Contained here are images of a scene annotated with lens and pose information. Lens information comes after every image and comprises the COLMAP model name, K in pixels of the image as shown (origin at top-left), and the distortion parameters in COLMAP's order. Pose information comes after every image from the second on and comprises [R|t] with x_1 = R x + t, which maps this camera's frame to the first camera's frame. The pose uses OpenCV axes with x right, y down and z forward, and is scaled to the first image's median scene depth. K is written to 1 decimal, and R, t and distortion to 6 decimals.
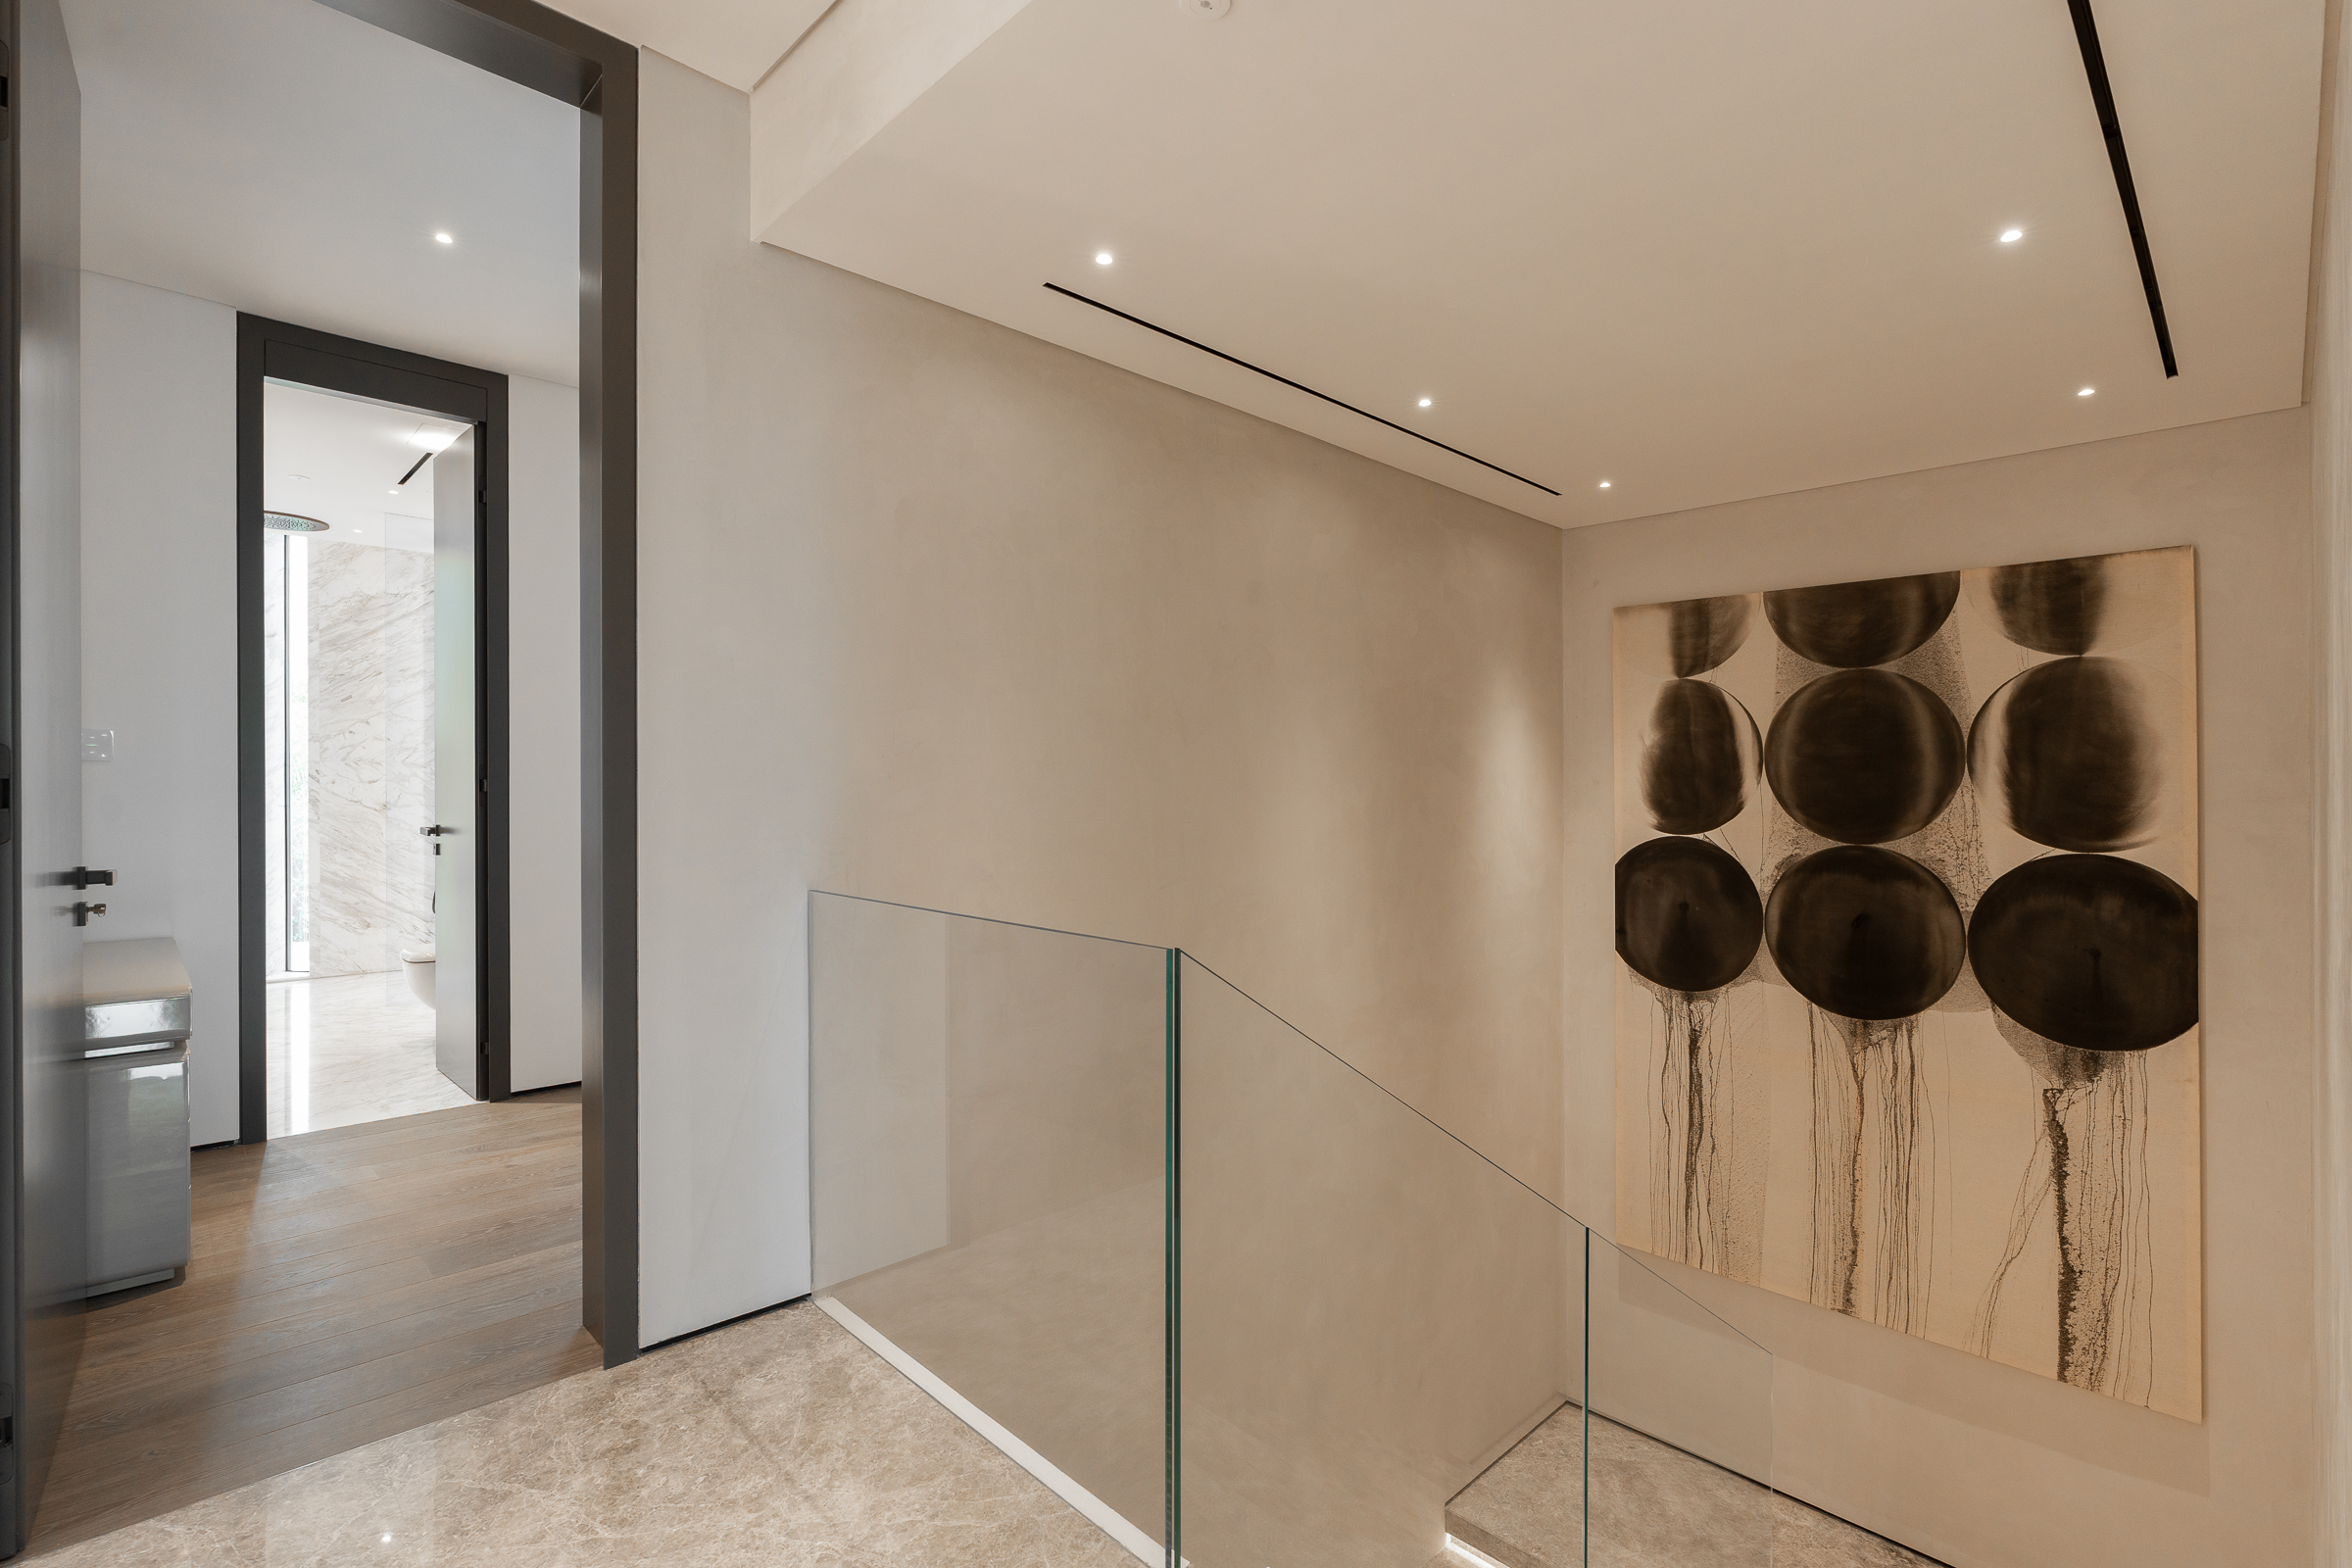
lens RADIAL K [[1066.8, 0, 1182.8], [0, 1066.8, 782.5], [0, 0, 1]] dist [-0.000362, 0.001894]
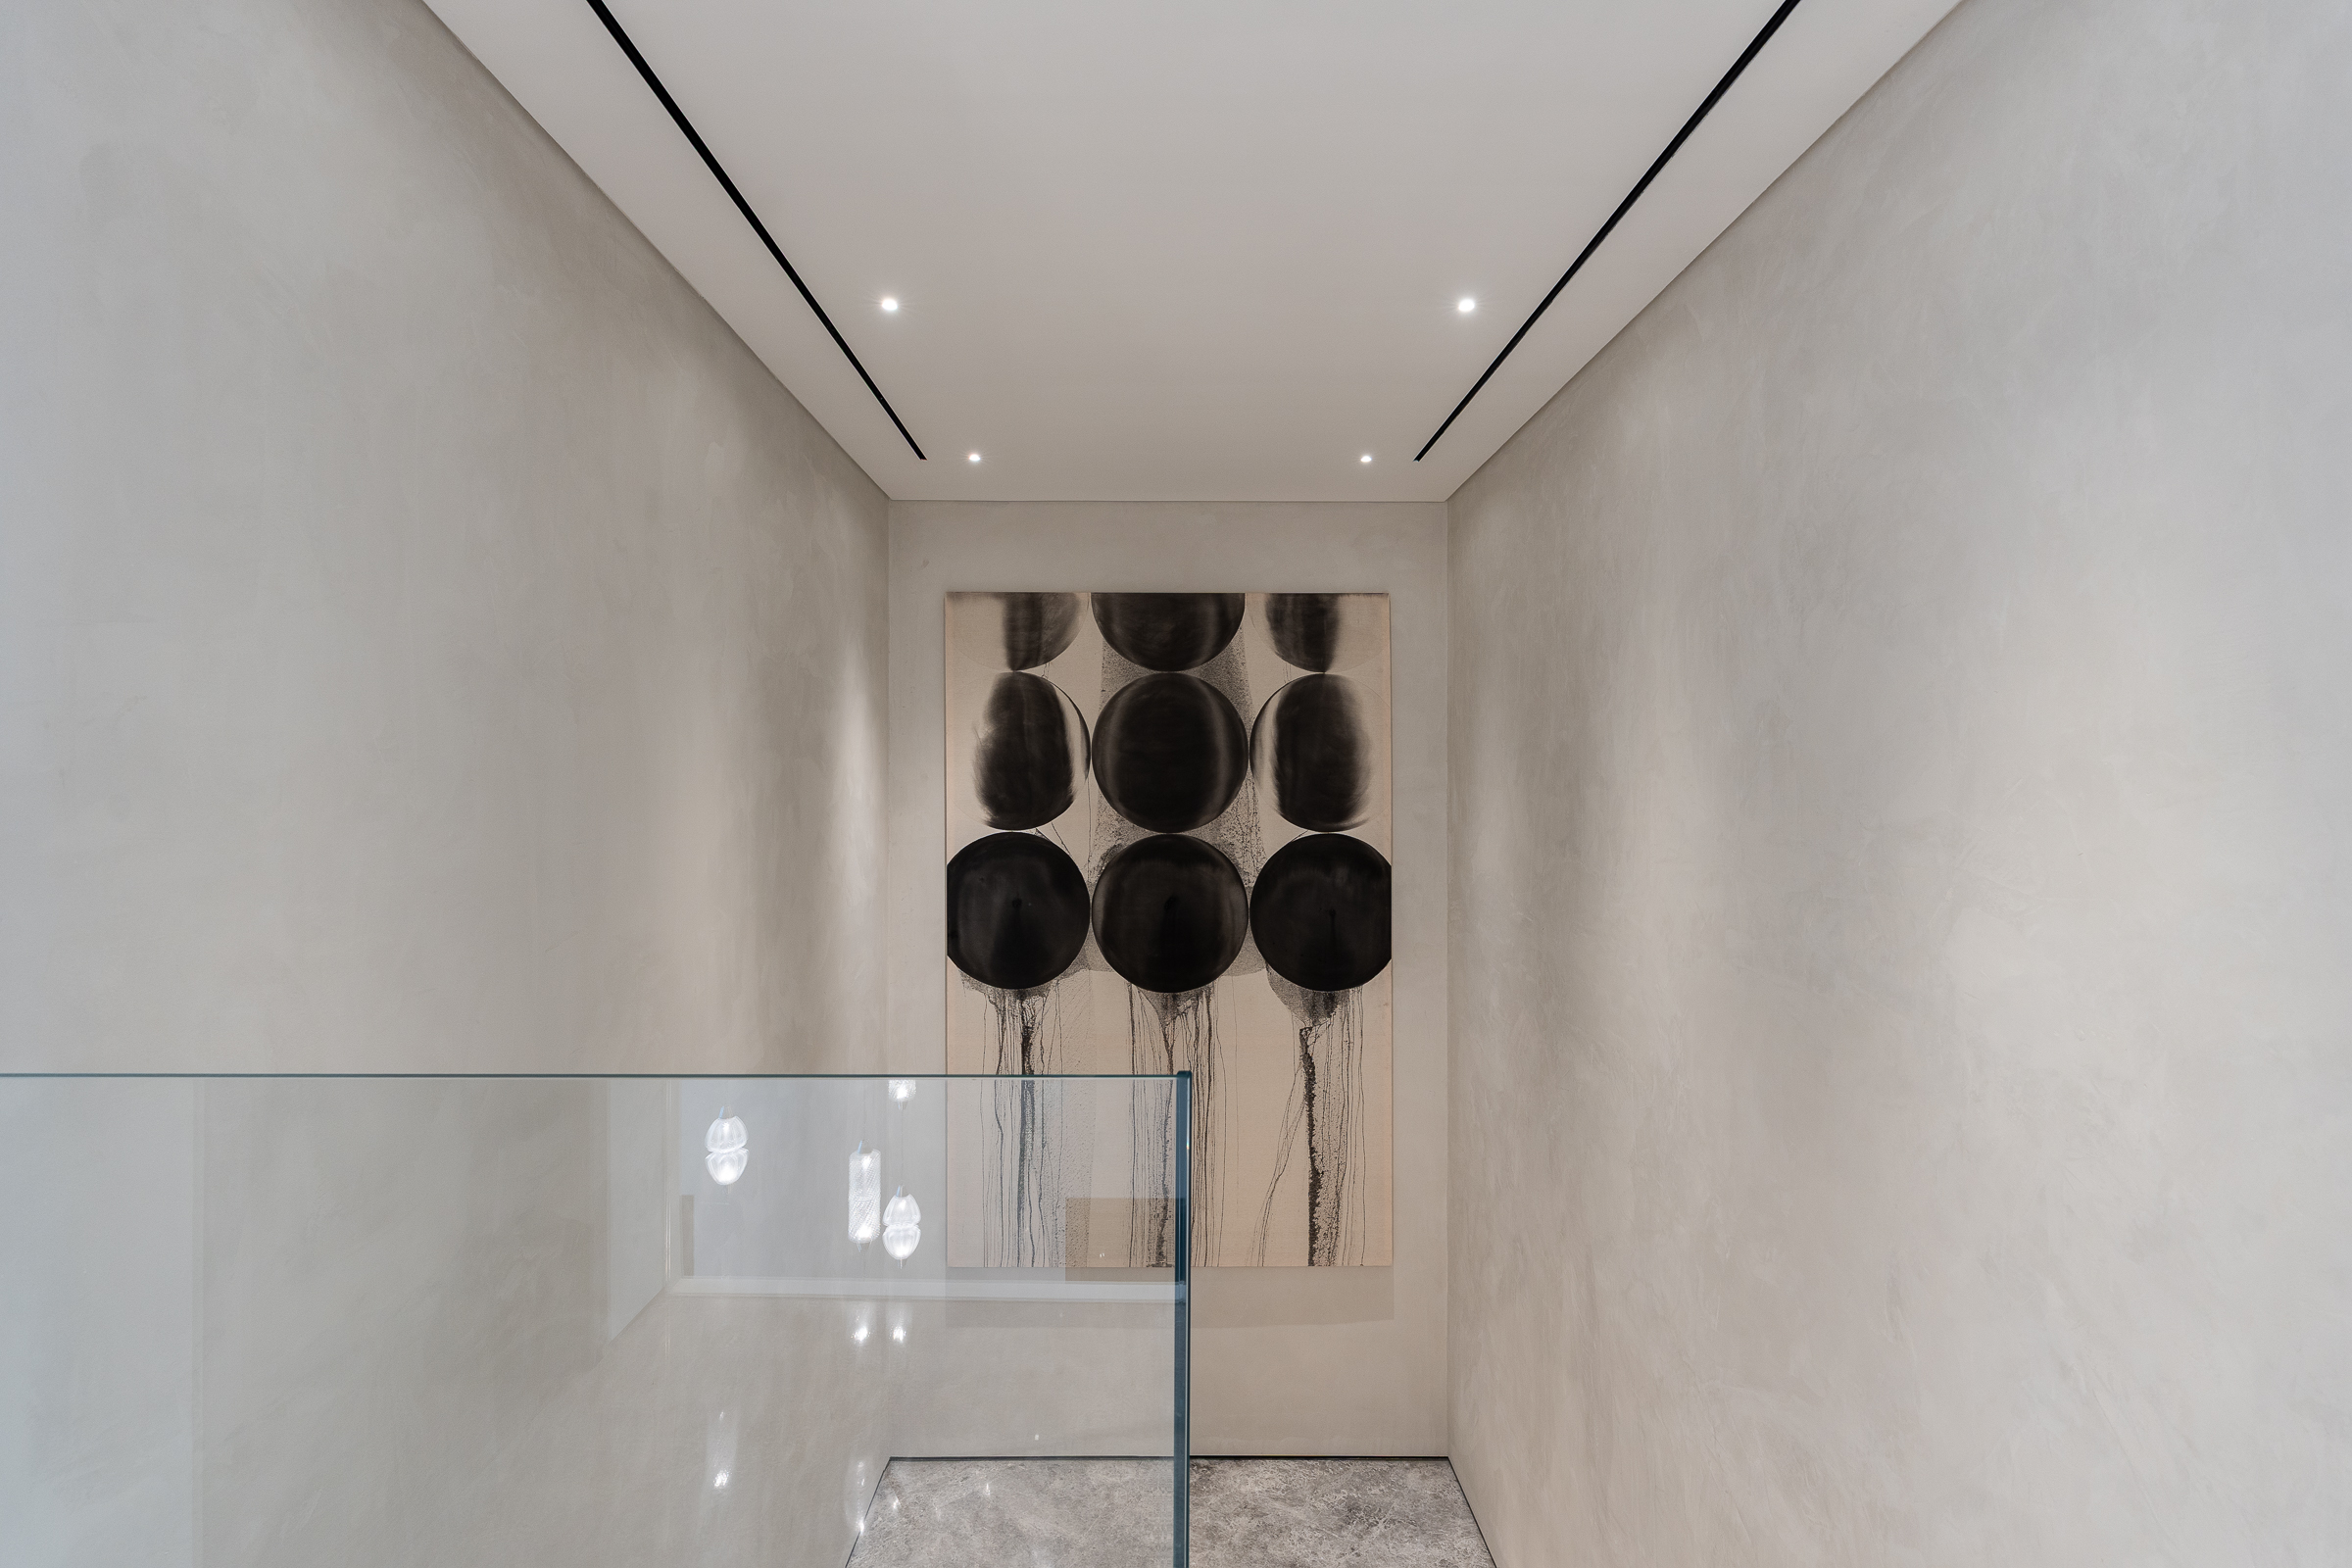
lens RADIAL K [[1066.8, 0, 1169.4], [0, 1066.8, 776.3], [0, 0, 1]] dist [-0.000362, 0.001894]
pose [[0.706290, -0.001024, 0.707922, -0.144518], [0.004420, 0.999986, -0.002963, 0.003133], [-0.707909, 0.005221, 0.706285, 0.234015]]
